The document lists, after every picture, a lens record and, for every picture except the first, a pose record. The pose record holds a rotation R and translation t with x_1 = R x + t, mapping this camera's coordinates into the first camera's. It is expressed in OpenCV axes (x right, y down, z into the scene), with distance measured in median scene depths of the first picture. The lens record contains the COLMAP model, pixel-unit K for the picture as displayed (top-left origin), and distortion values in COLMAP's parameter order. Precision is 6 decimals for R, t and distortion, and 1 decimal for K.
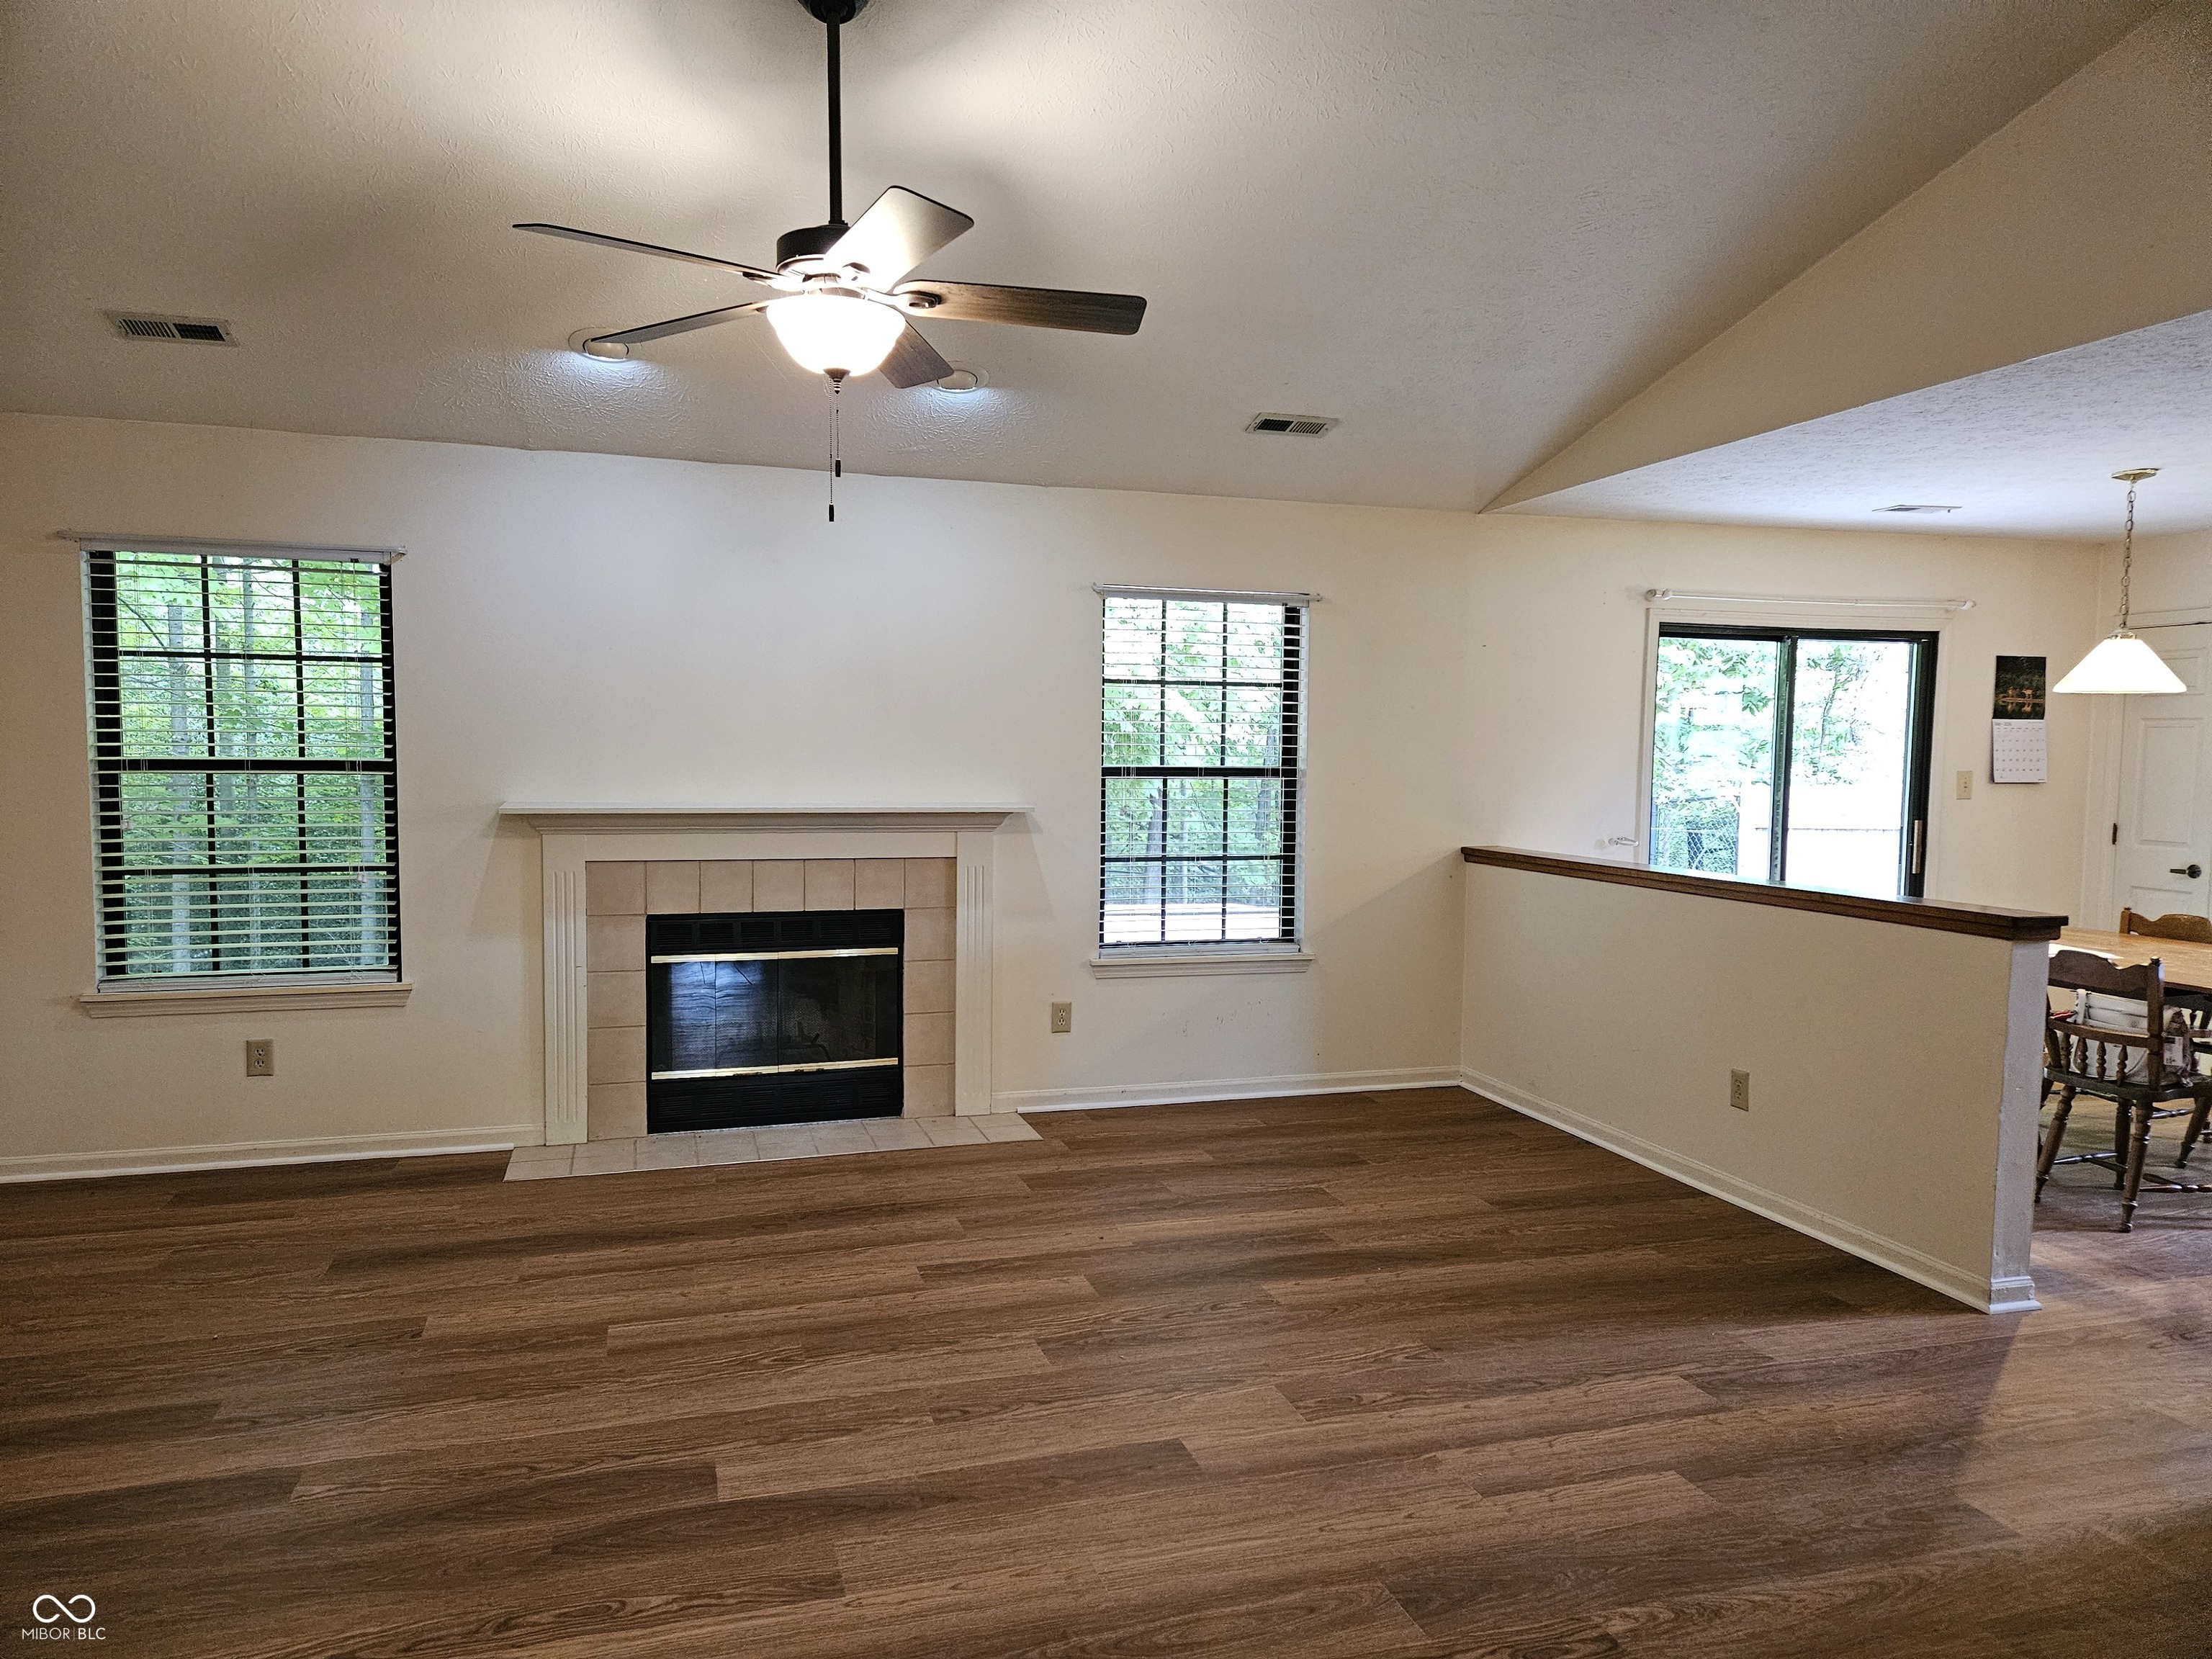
lens RADIAL K [[1462.3, 0, 1092.6], [0, 1462.3, 836.0], [0, 0, 1]] dist [0.092515, -0.078166]
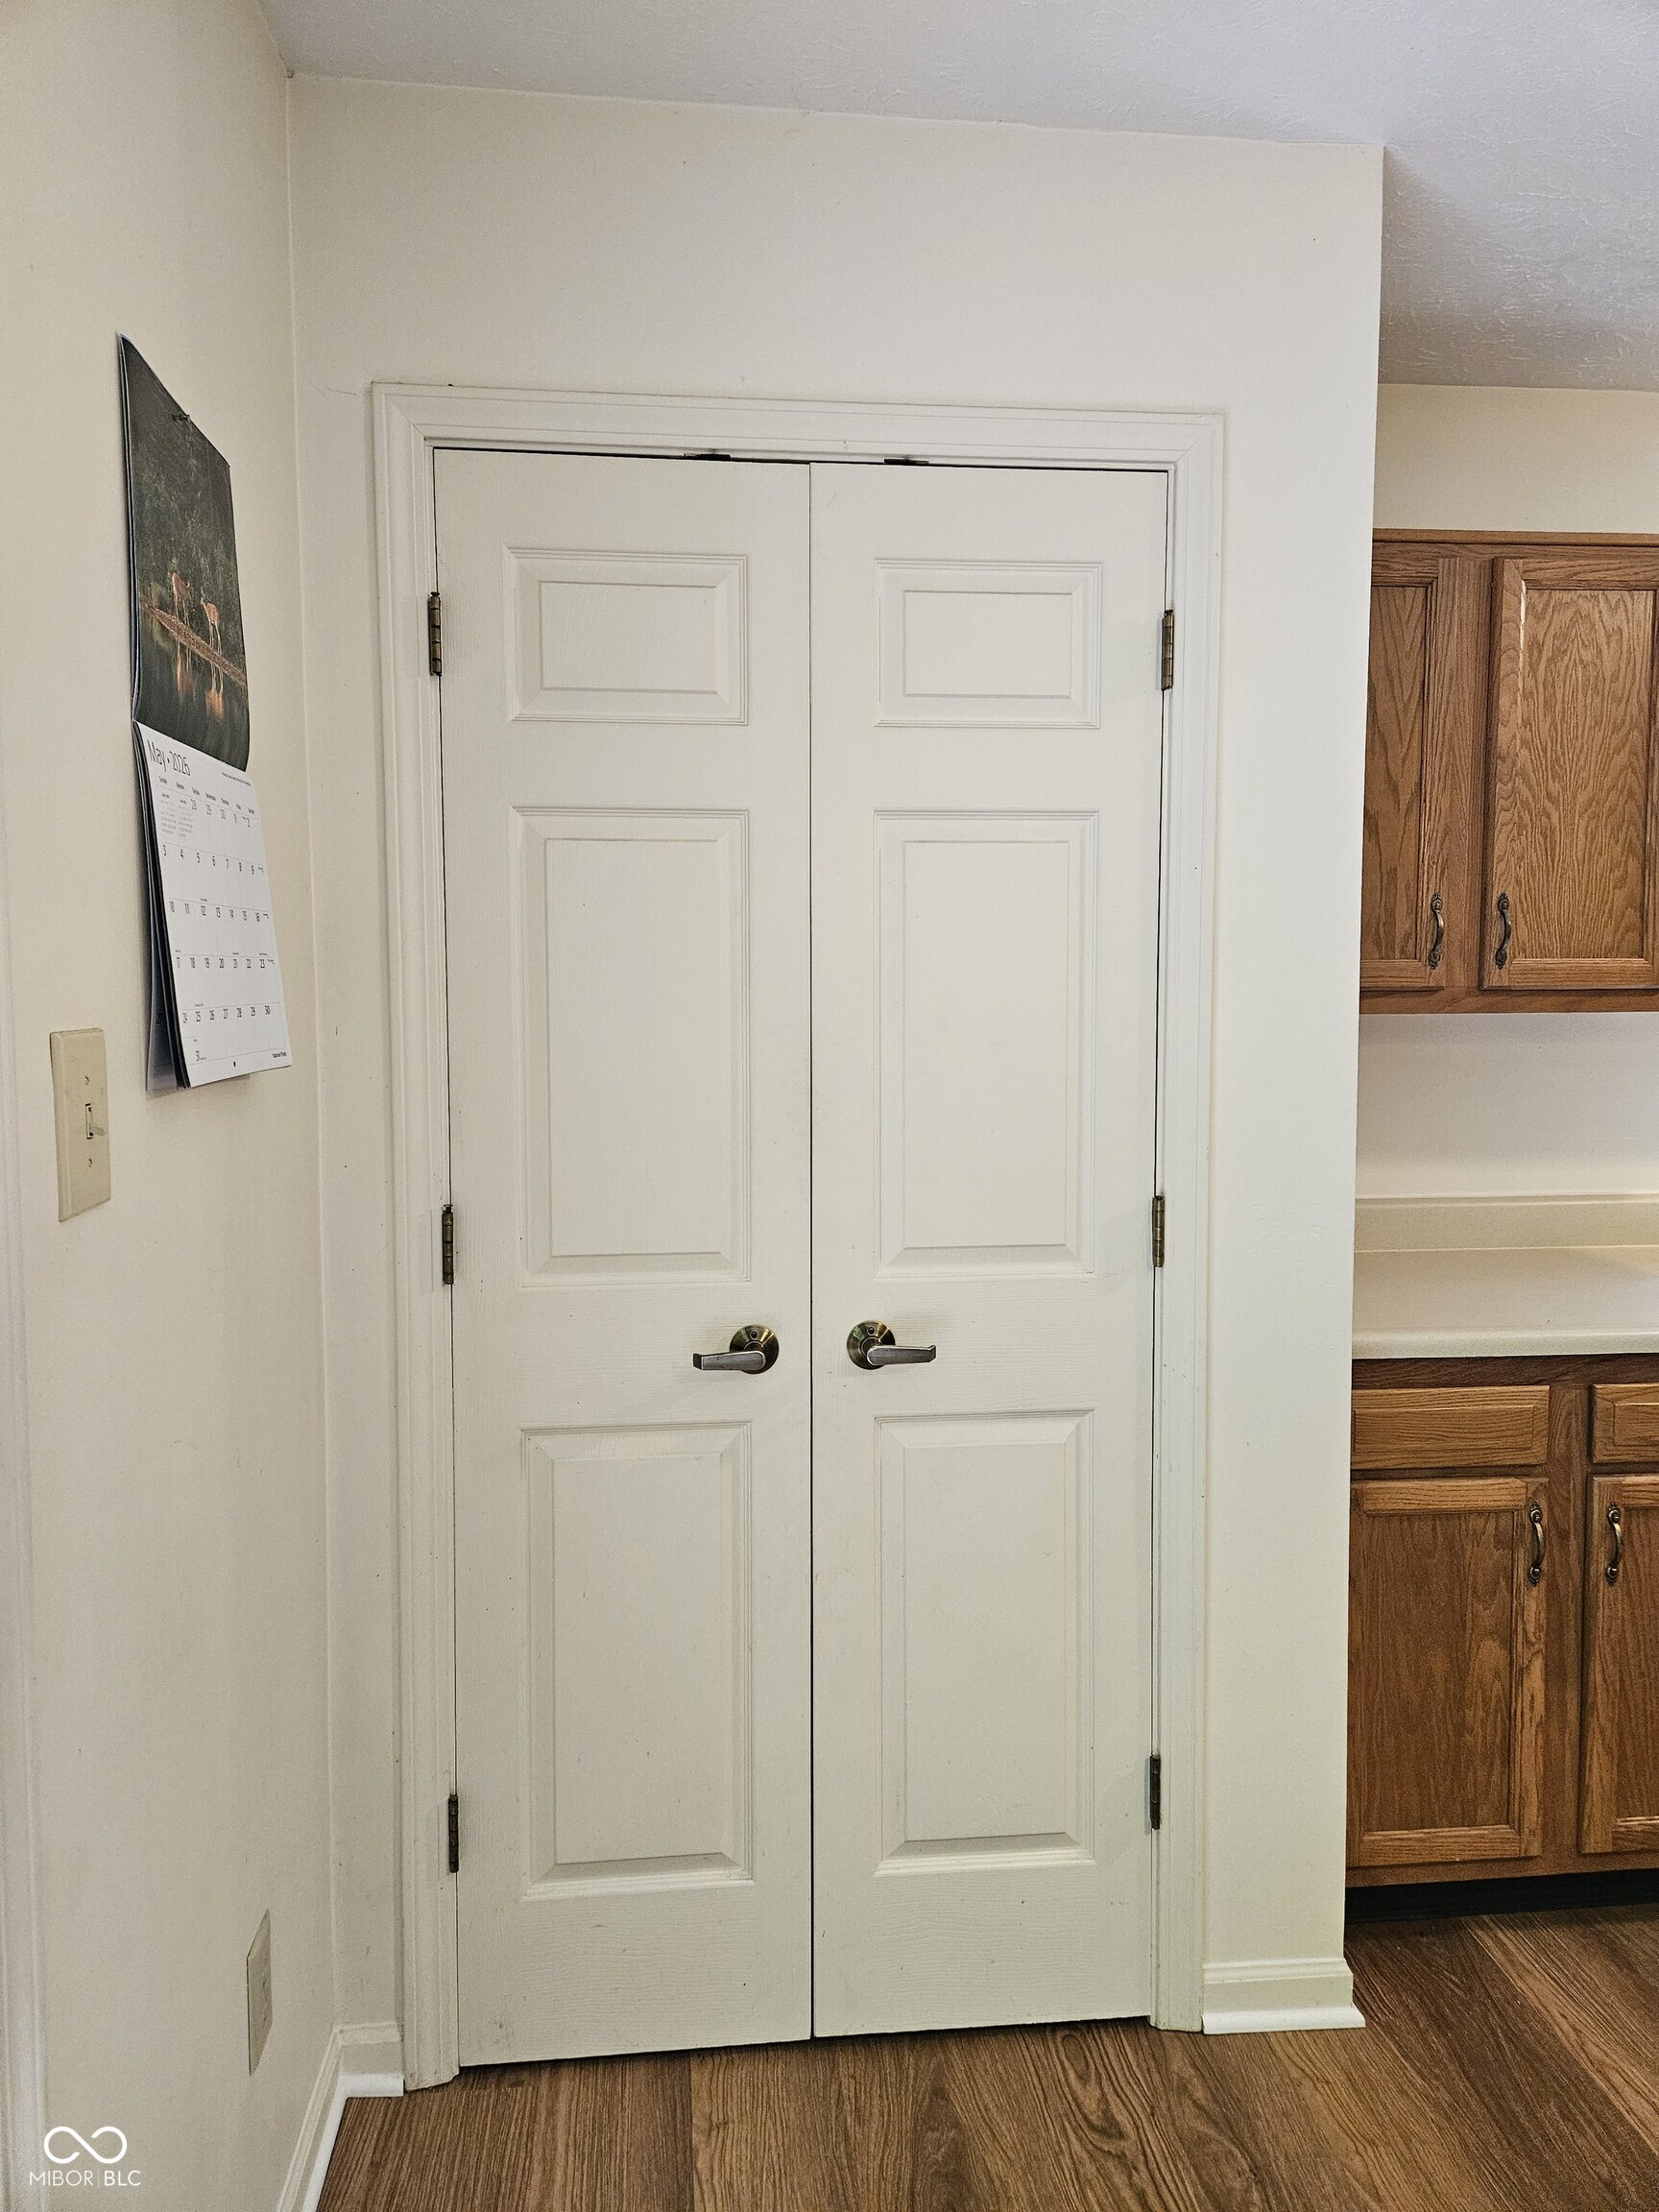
lens RADIAL K [[1495.3, 0, 829.5], [0, 1495.3, 1106.0], [0, 0, 1]] dist [-0.001016, -0.089246]
pose [[0.169318, -0.095377, 0.980936, 0.456995], [0.070626, 0.993922, 0.084449, -0.045158], [-0.983028, 0.054981, 0.175025, 0.926979]]
